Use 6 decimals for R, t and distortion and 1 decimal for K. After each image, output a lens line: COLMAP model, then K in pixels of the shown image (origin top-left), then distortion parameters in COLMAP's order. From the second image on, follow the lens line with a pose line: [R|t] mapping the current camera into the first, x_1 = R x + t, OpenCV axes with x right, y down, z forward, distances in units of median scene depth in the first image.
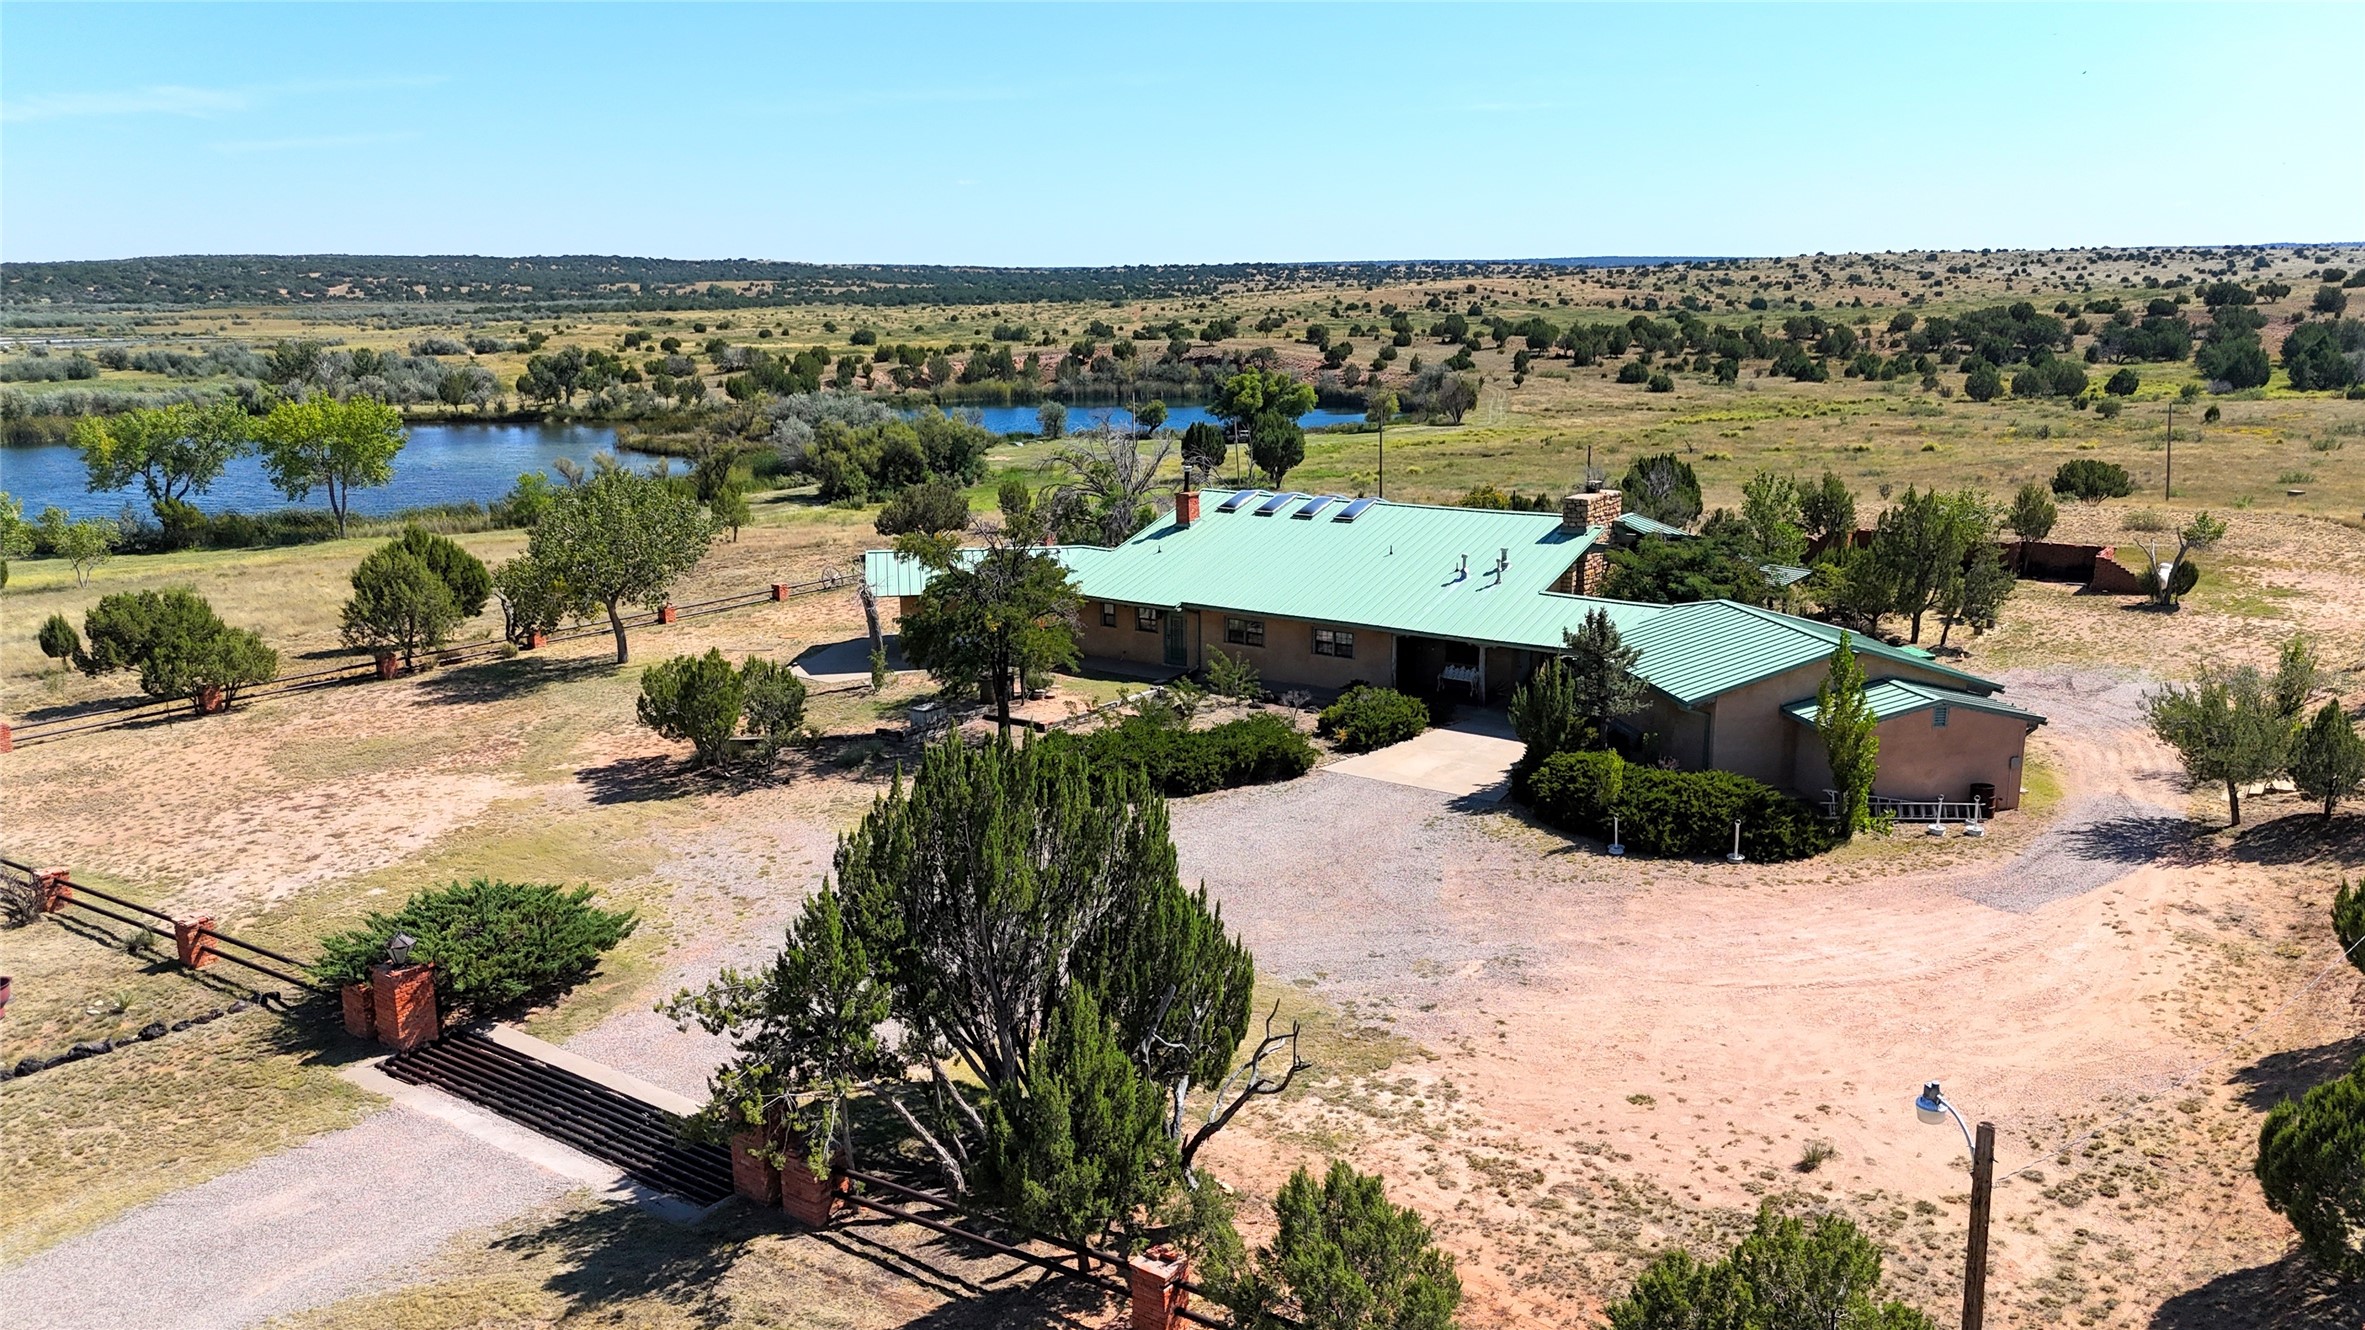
lens RADIAL K [[1724.9, 0, 1189.5], [0, 1724.9, 671.6], [0, 0, 1]] dist [0.052930, -0.046019]
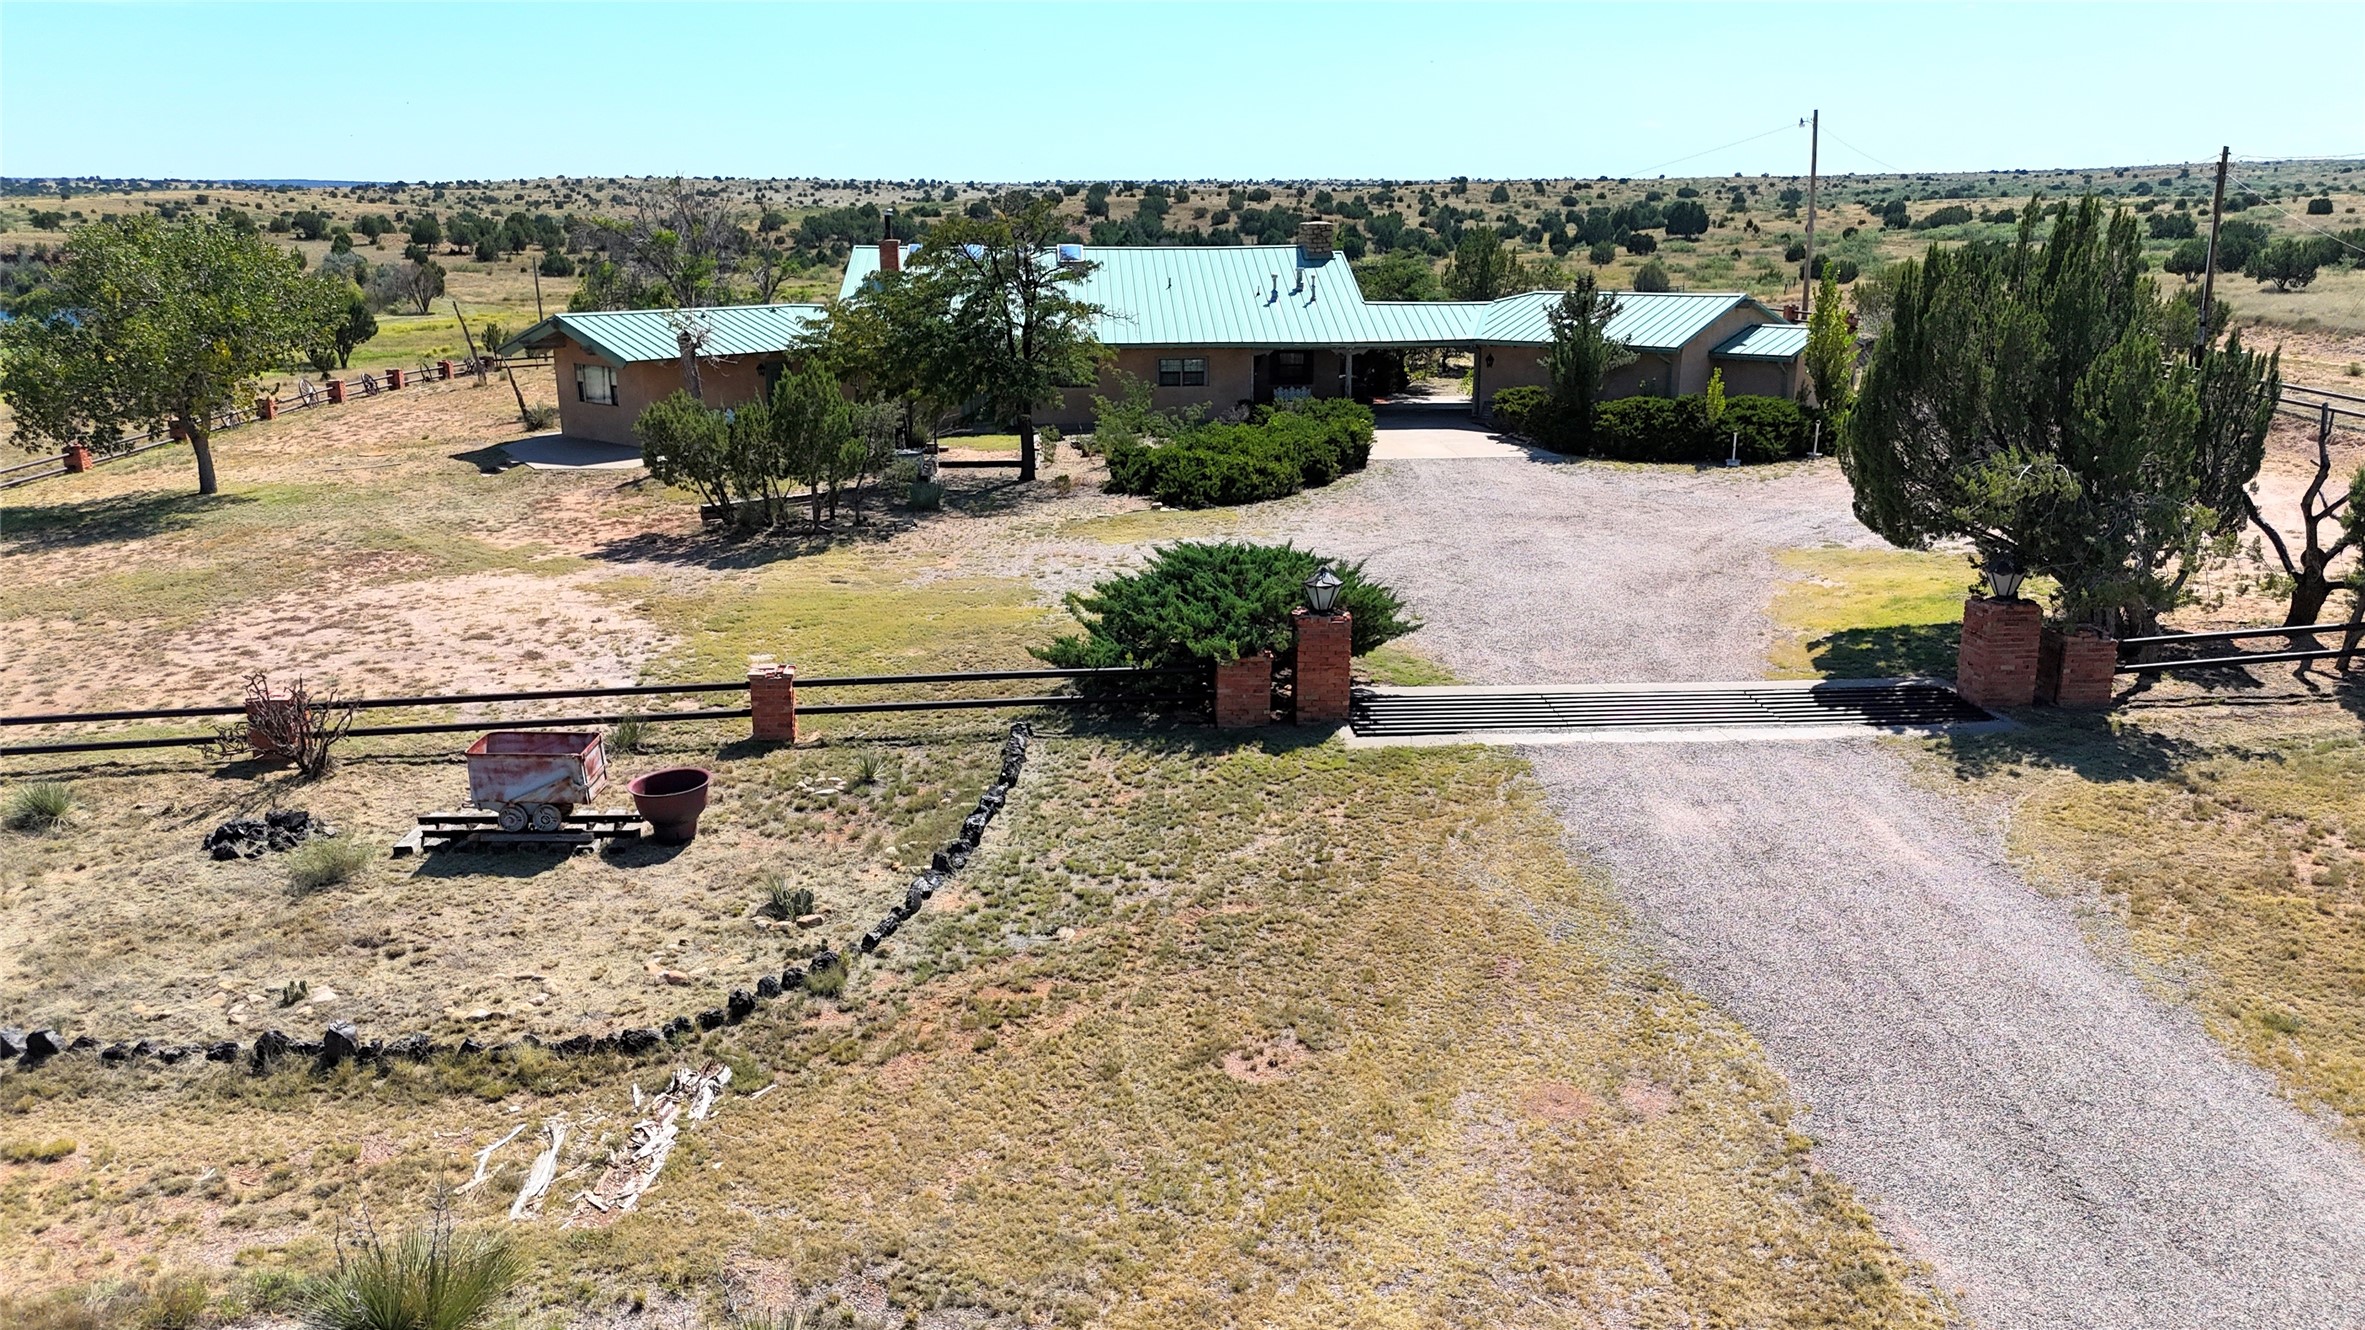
lens RADIAL K [[1724.9, 0, 1173.2], [0, 1724.9, 655.1], [0, 0, 1]] dist [0.052930, -0.046019]
pose [[0.775717, -0.152421, 0.612398, -0.439614], [0.134640, 0.988024, 0.075364, 0.055068], [-0.616551, 0.023992, 0.786949, 0.204442]]
